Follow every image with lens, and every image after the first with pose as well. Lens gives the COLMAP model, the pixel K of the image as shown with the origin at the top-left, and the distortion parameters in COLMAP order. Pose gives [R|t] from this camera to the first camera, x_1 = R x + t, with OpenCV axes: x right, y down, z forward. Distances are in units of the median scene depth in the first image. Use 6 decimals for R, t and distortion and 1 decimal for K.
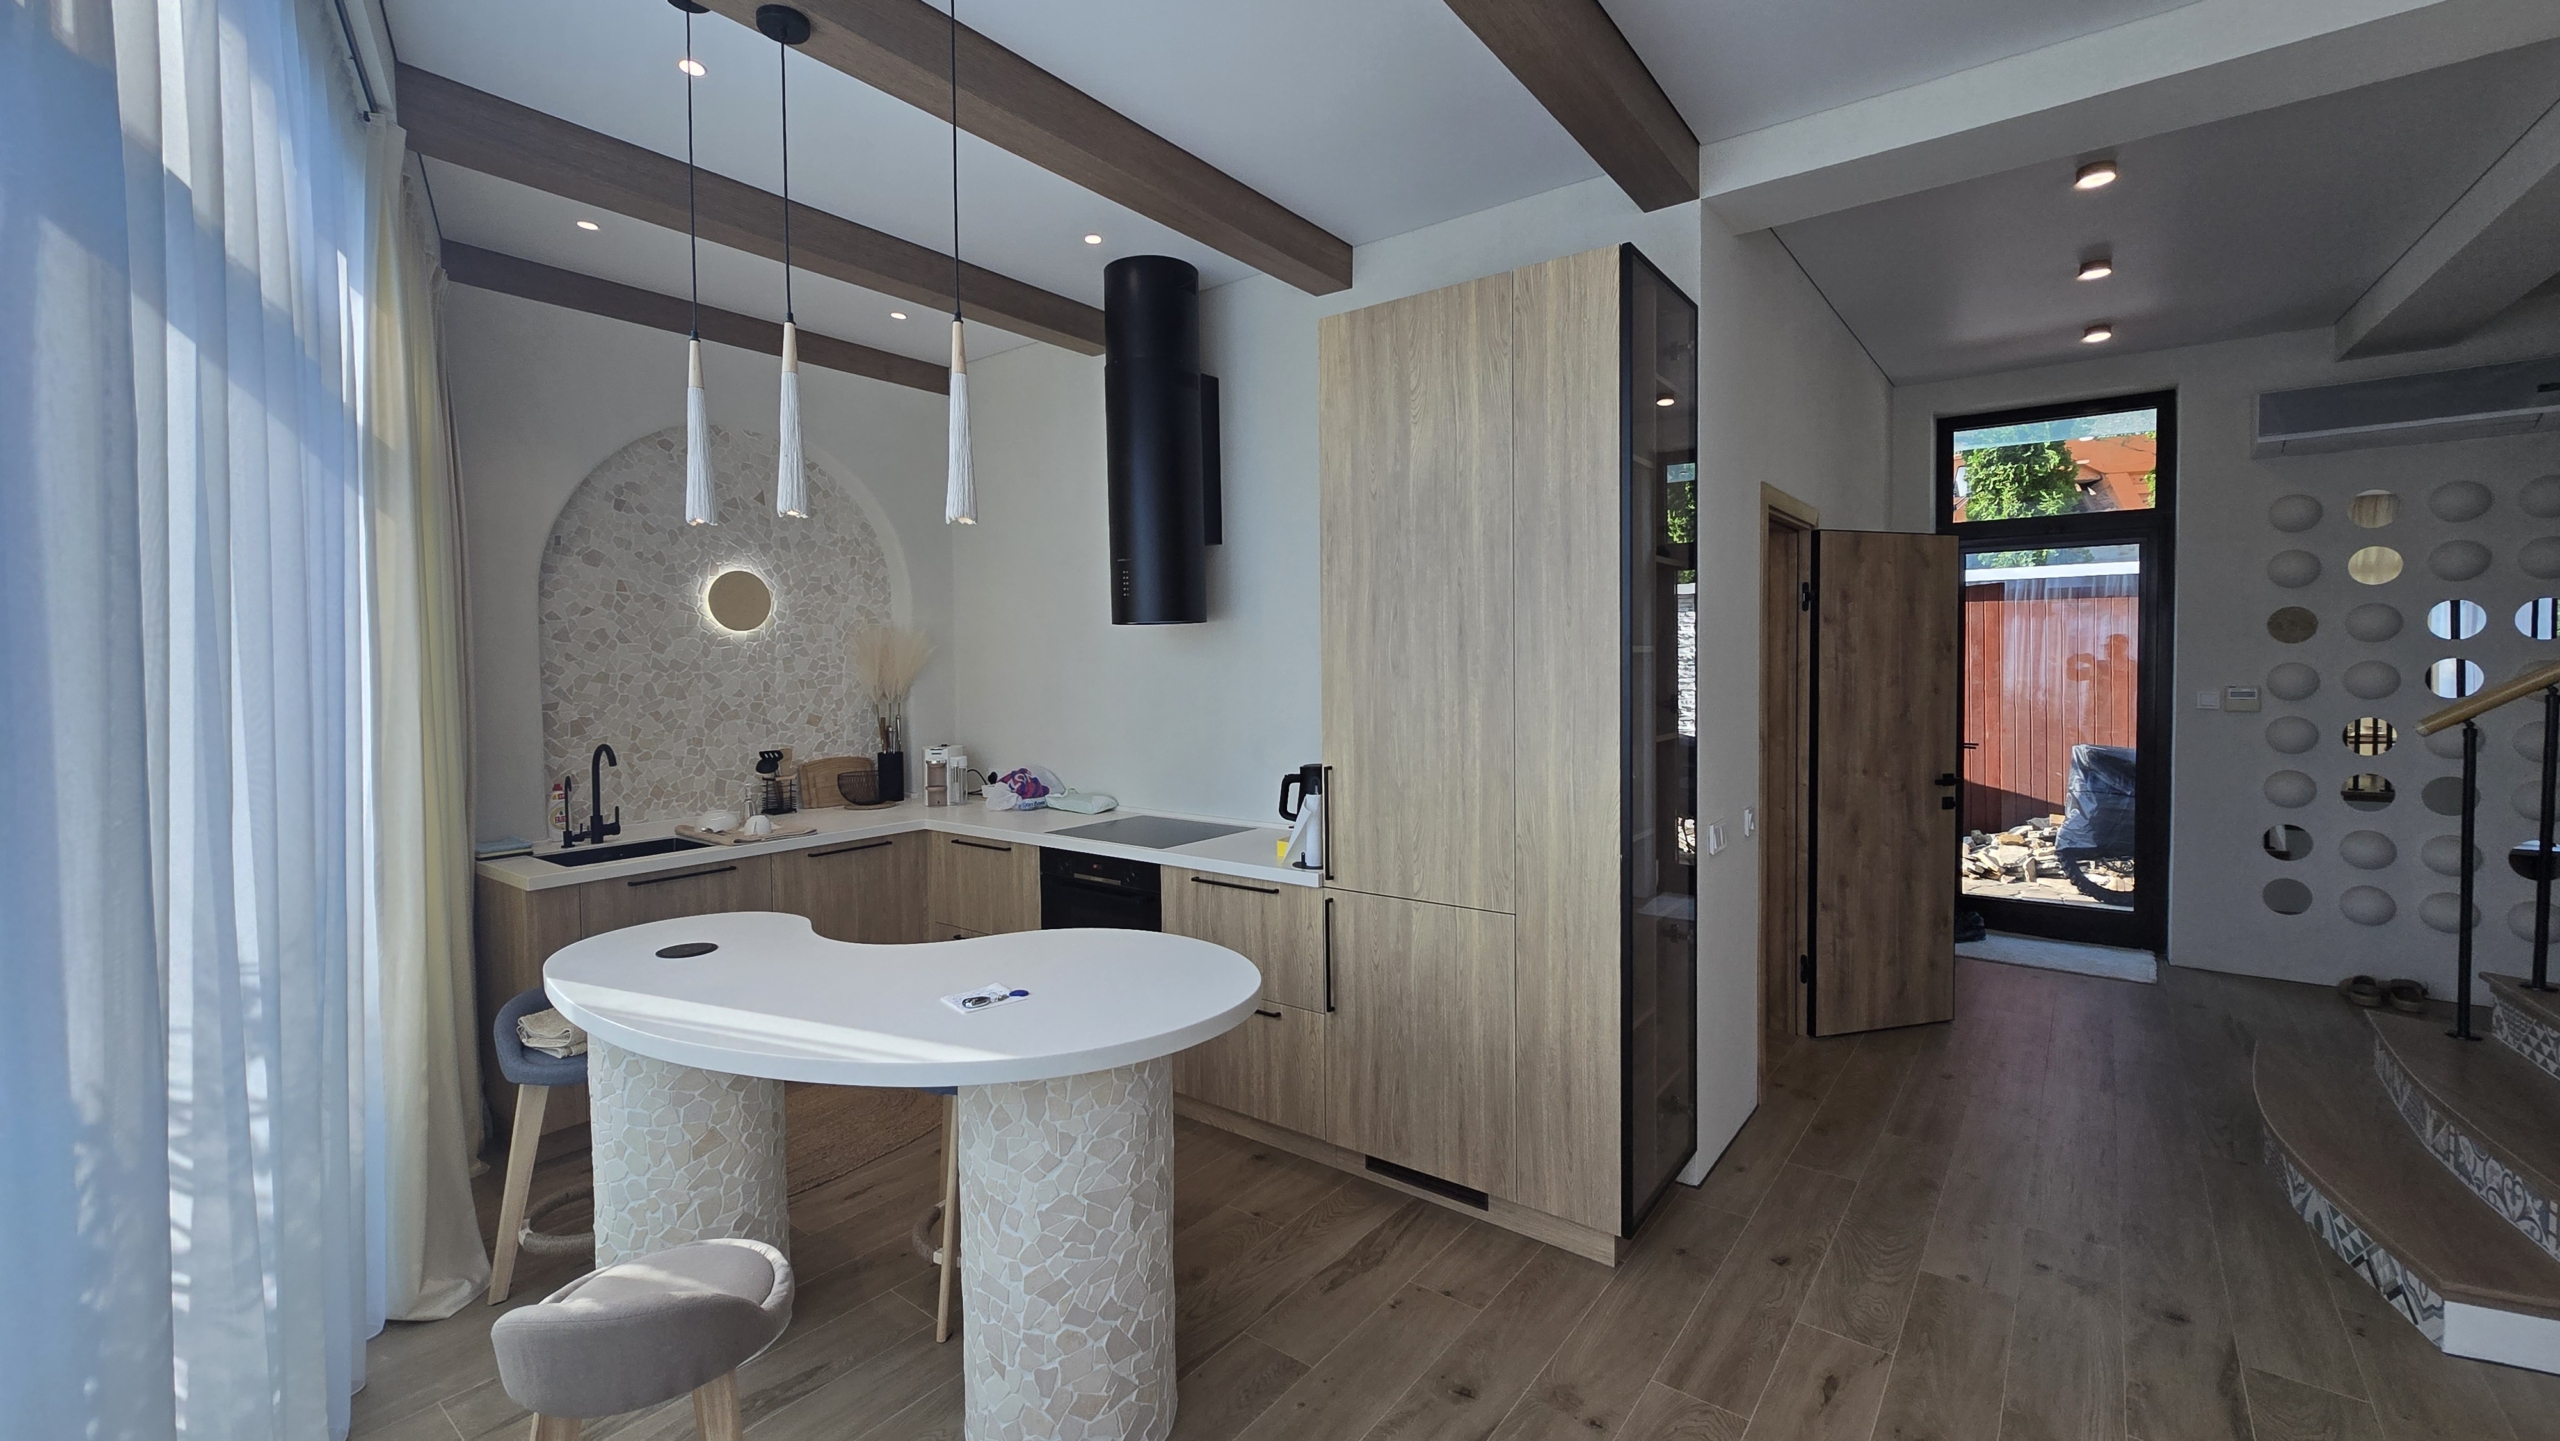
lens RADIAL K [[1050.1, 0, 1271.6], [0, 1050.1, 692.0], [0, 0, 1]] dist [-0.003306, 0.000462]
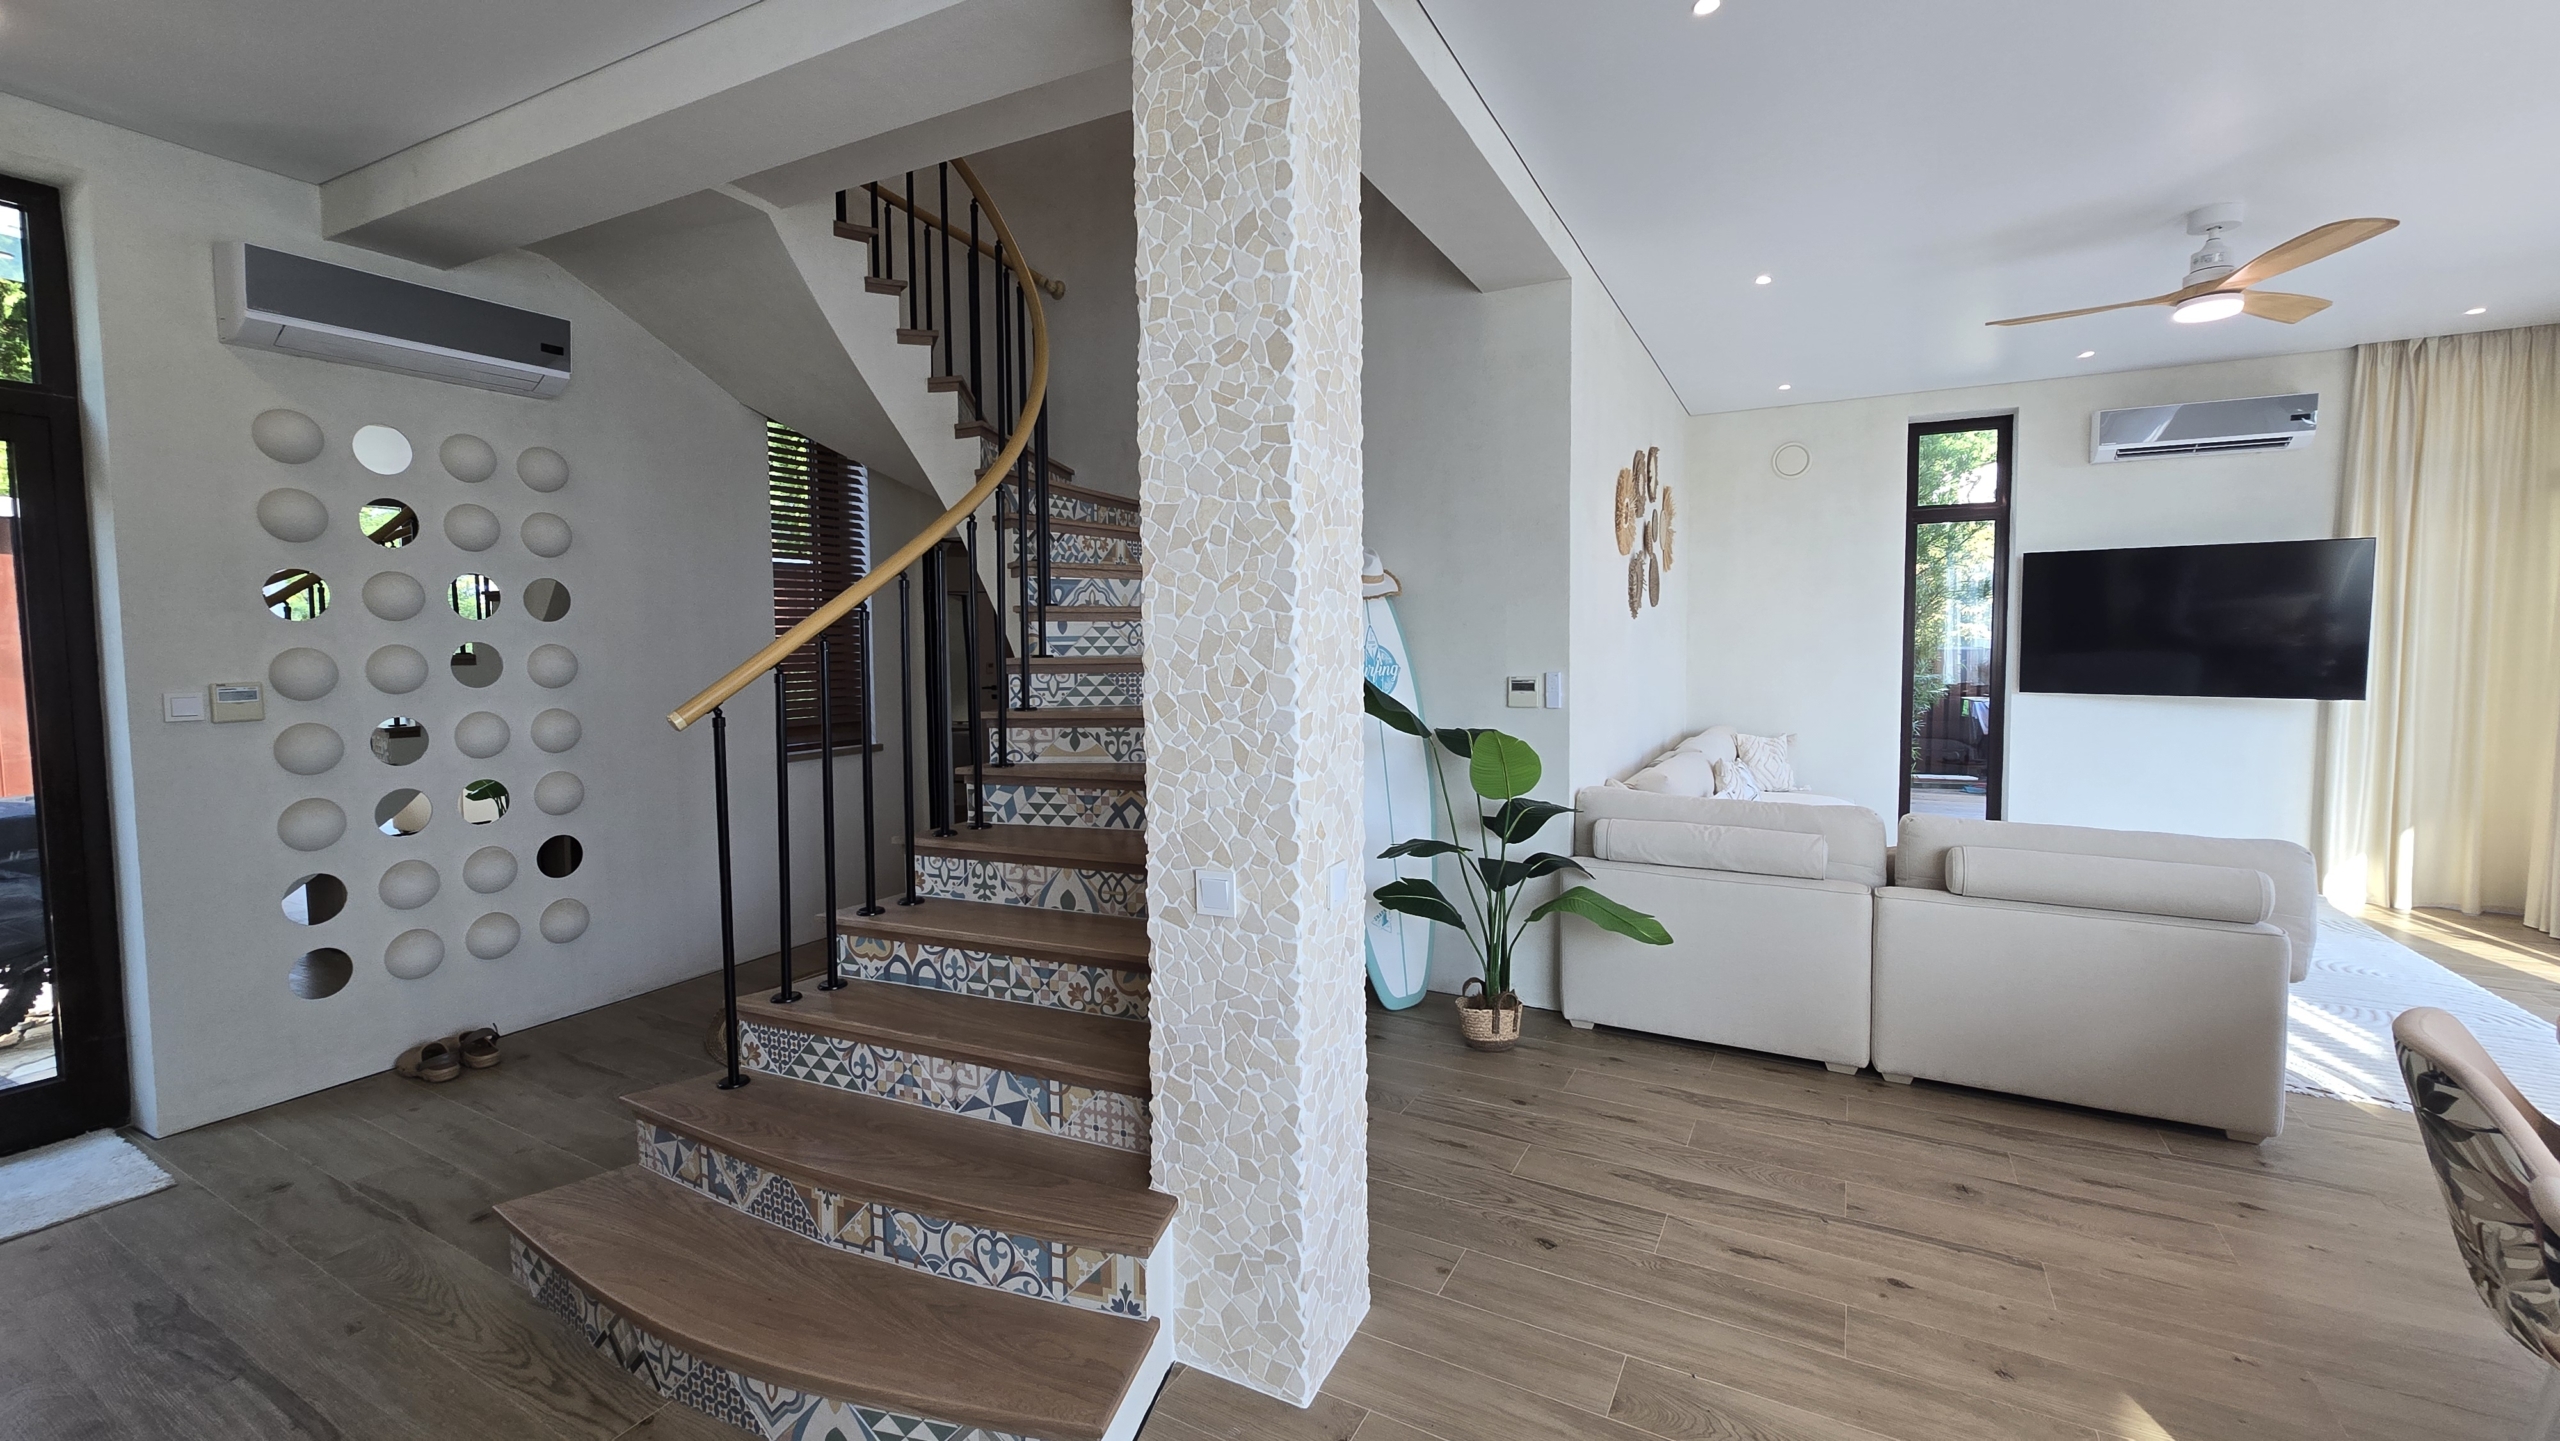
lens RADIAL K [[1050.1, 0, 1286.5], [0, 1050.1, 703.0], [0, 0, 1]] dist [-0.003306, 0.000462]
pose [[-0.147626, -0.045689, 0.987987, 0.174572], [0.039169, 0.997879, 0.051999, -0.001298], [-0.988267, 0.046375, -0.145524, 0.458088]]
